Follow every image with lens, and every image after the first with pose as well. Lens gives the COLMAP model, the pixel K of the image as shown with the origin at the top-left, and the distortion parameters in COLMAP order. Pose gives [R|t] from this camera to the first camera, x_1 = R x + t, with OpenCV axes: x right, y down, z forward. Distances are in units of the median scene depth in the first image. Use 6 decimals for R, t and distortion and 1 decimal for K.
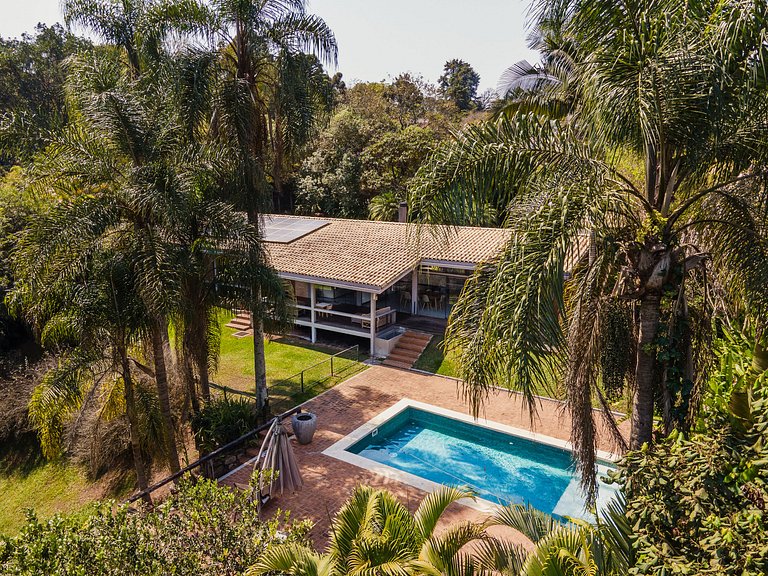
lens RADIAL K [[566.2, 0, 369.1], [0, 566.2, 268.5], [0, 0, 1]] dist [0.067337, 0.002104]
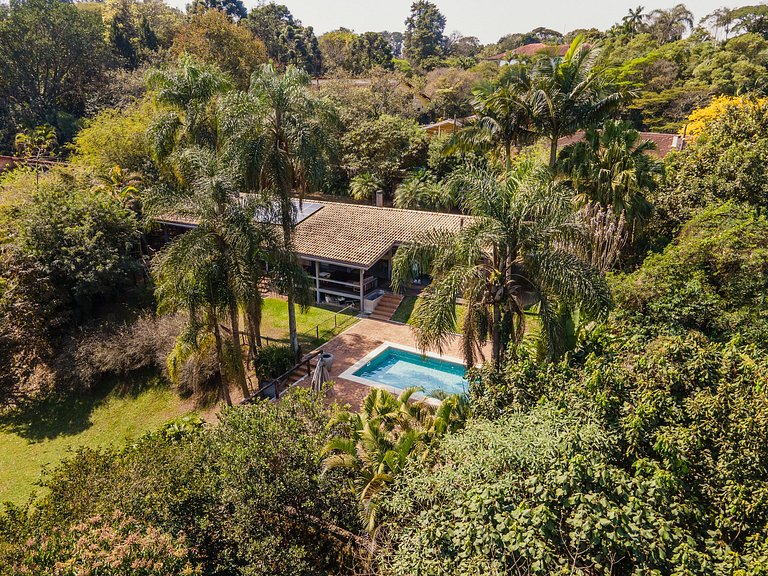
lens RADIAL K [[566.2, 0, 369.1], [0, 566.2, 268.5], [0, 0, 1]] dist [0.067337, 0.002104]
pose [[0.998337, -0.023400, 0.052687, -0.056939], [0.017191, 0.993177, 0.115345, -0.138668], [-0.055027, -0.114247, 0.991927, -0.473291]]
